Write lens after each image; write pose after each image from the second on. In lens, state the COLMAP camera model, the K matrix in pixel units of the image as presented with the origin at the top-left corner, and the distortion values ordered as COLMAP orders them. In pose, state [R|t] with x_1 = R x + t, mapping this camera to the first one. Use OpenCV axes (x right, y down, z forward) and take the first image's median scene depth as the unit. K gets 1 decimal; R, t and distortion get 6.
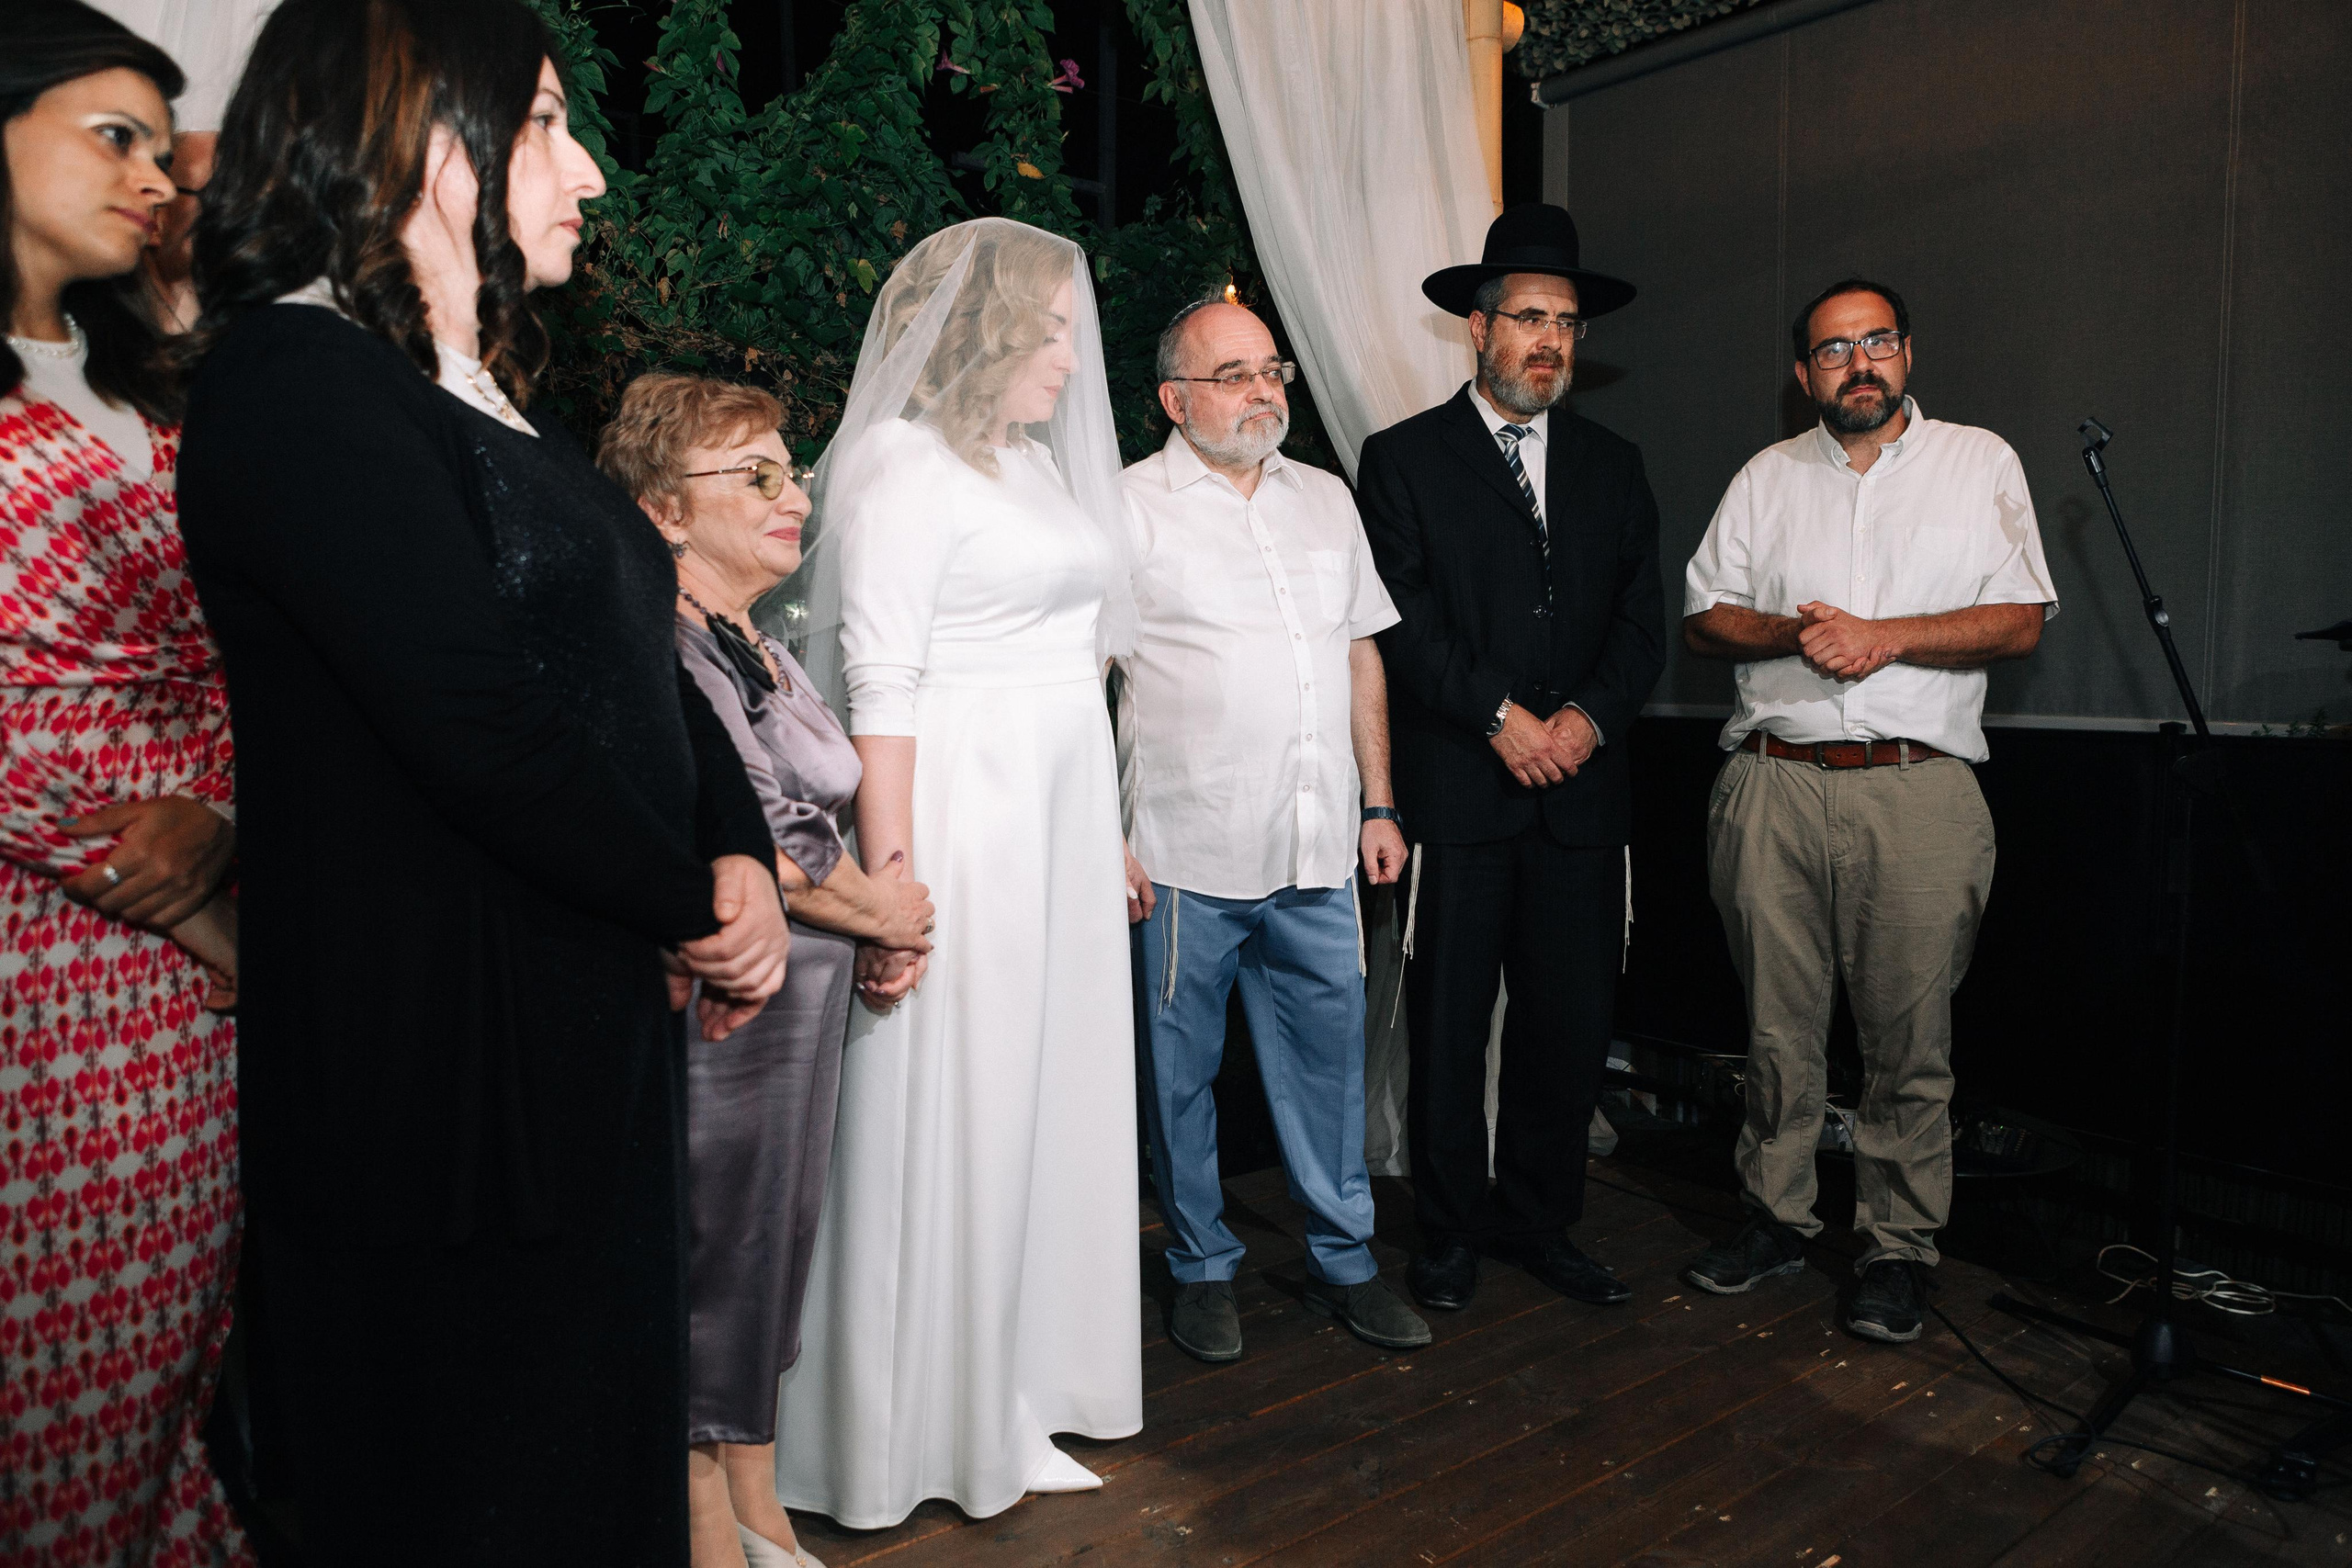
lens RADIAL K [[1586.8, 0, 1183.3], [0, 1586.8, 794.5], [0, 0, 1]] dist [-0.024205, 0.008152]
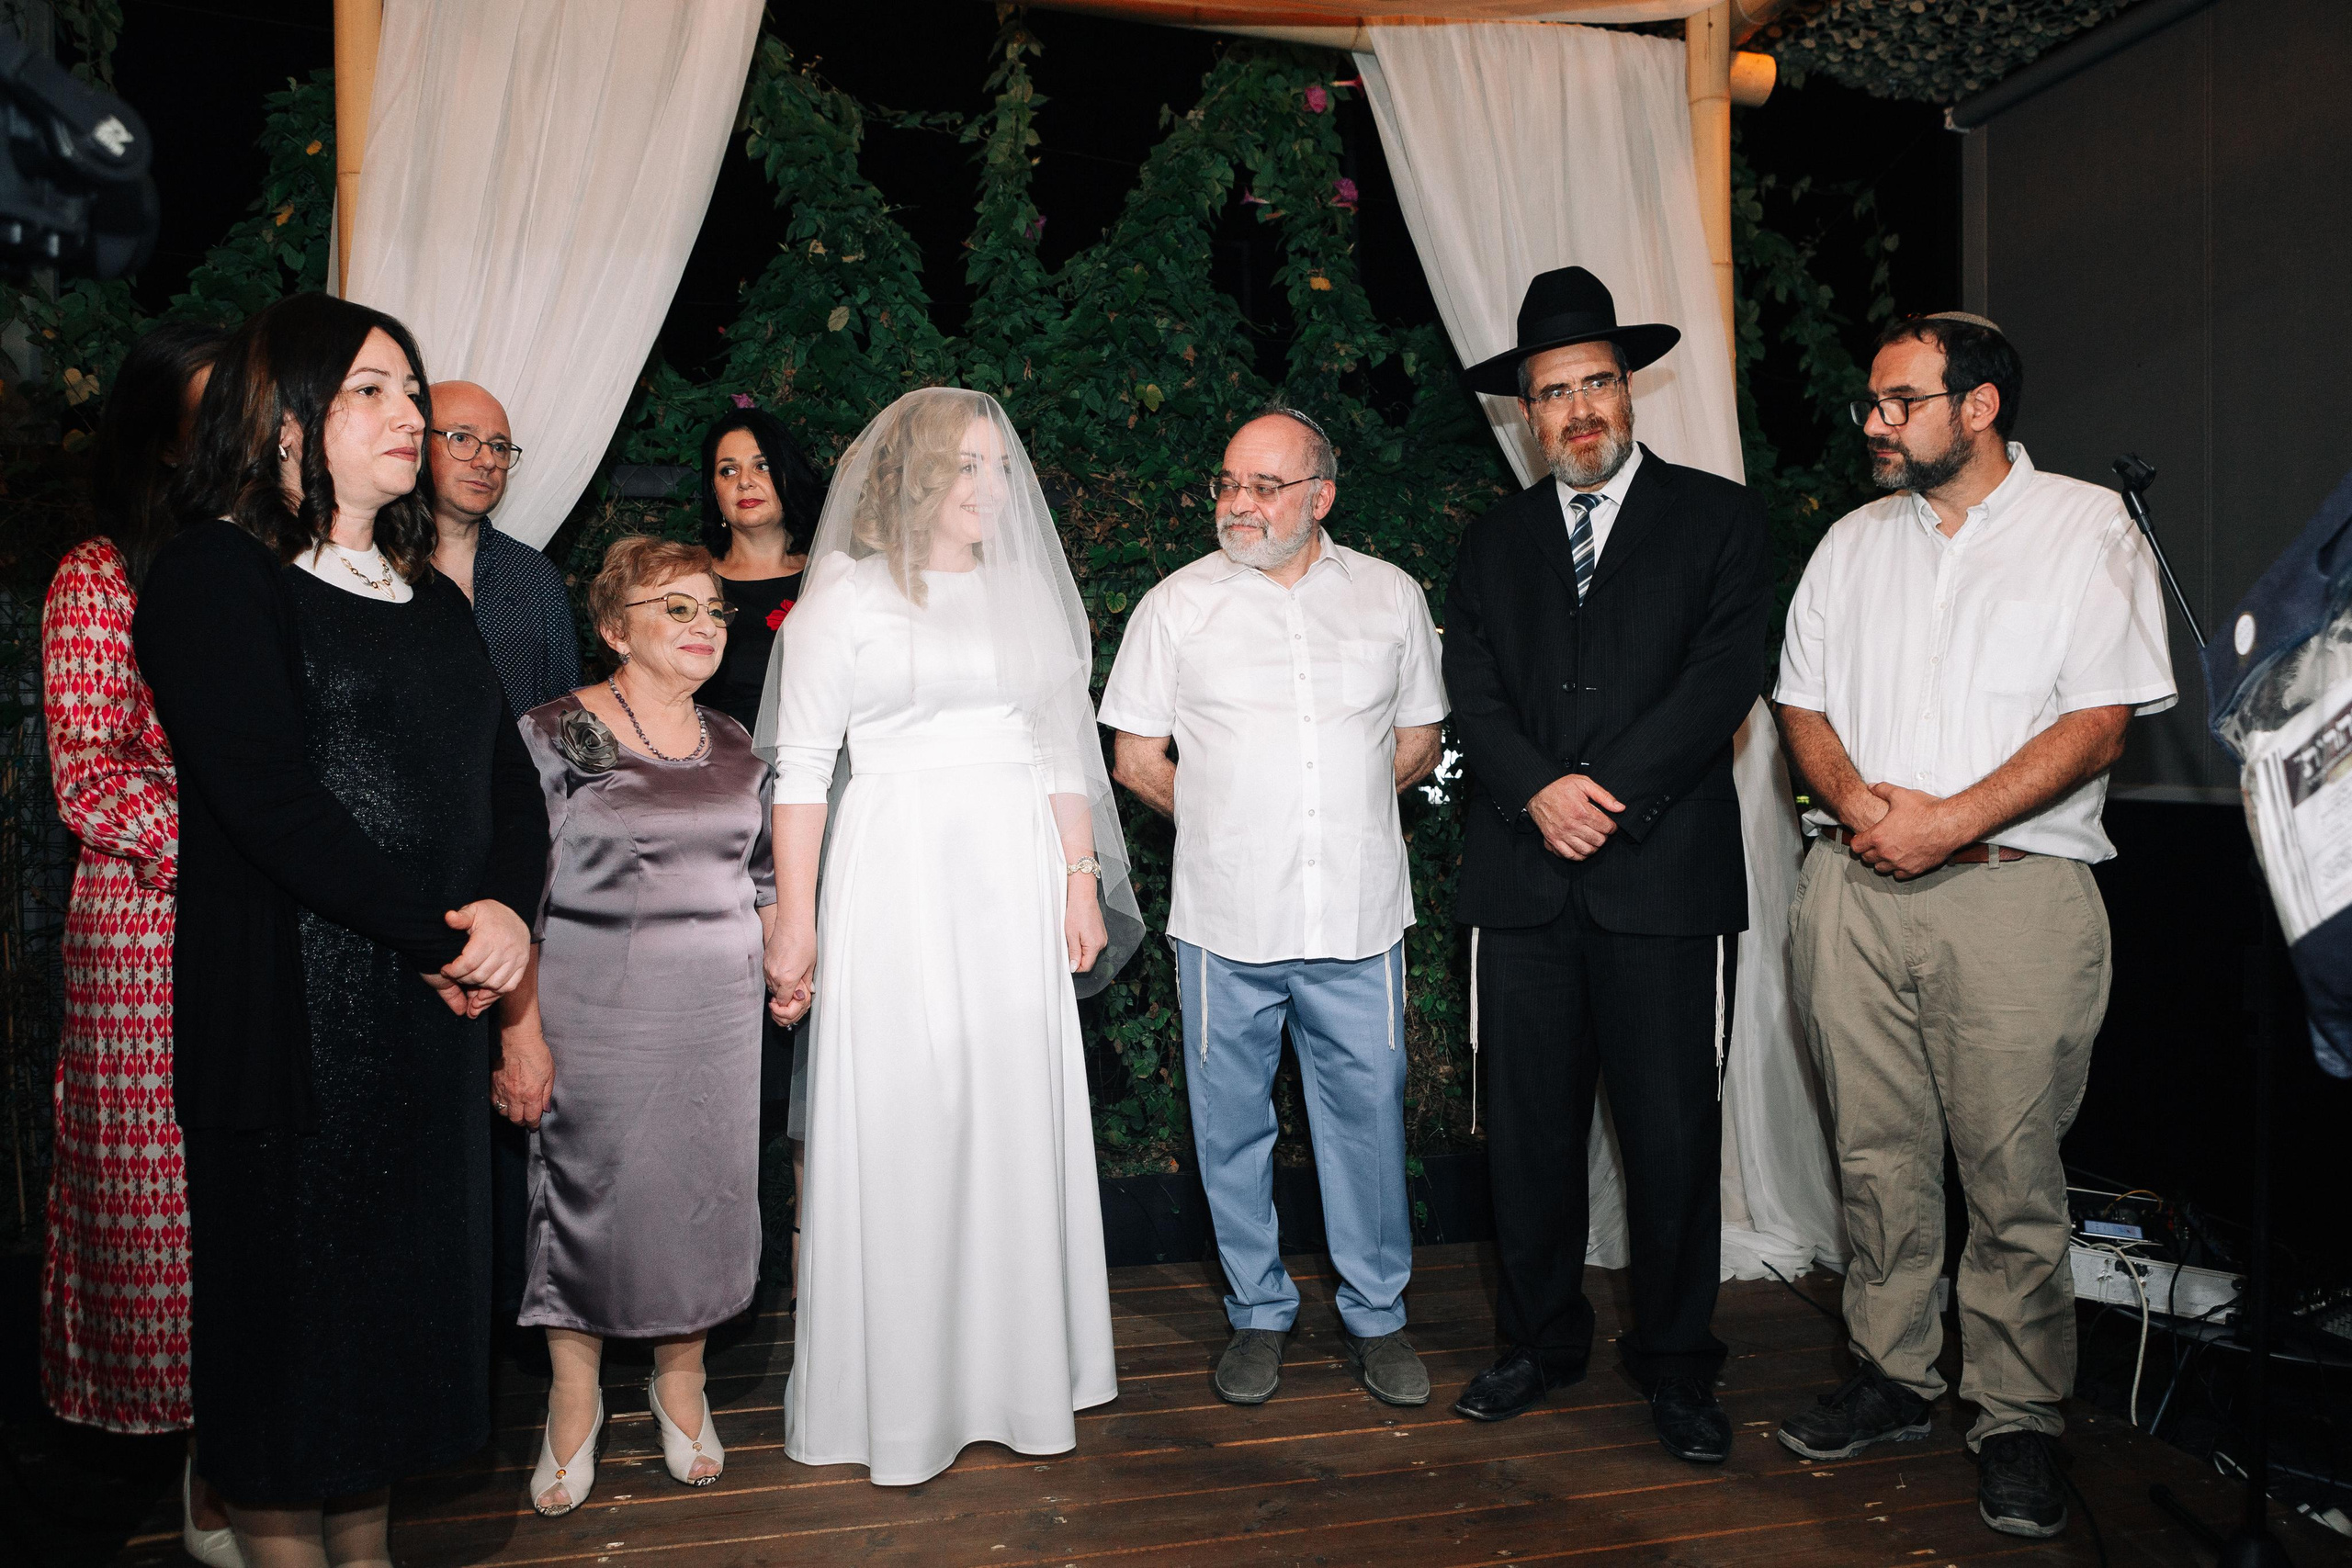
lens RADIAL K [[1586.8, 0, 1168.8], [0, 1586.8, 785.1], [0, 0, 1]] dist [-0.024205, 0.008152]
pose [[0.896895, 0.013686, -0.442031, 0.419375], [-0.037399, 0.998288, -0.044976, -0.004808], [0.440659, 0.056870, 0.895871, 0.017259]]
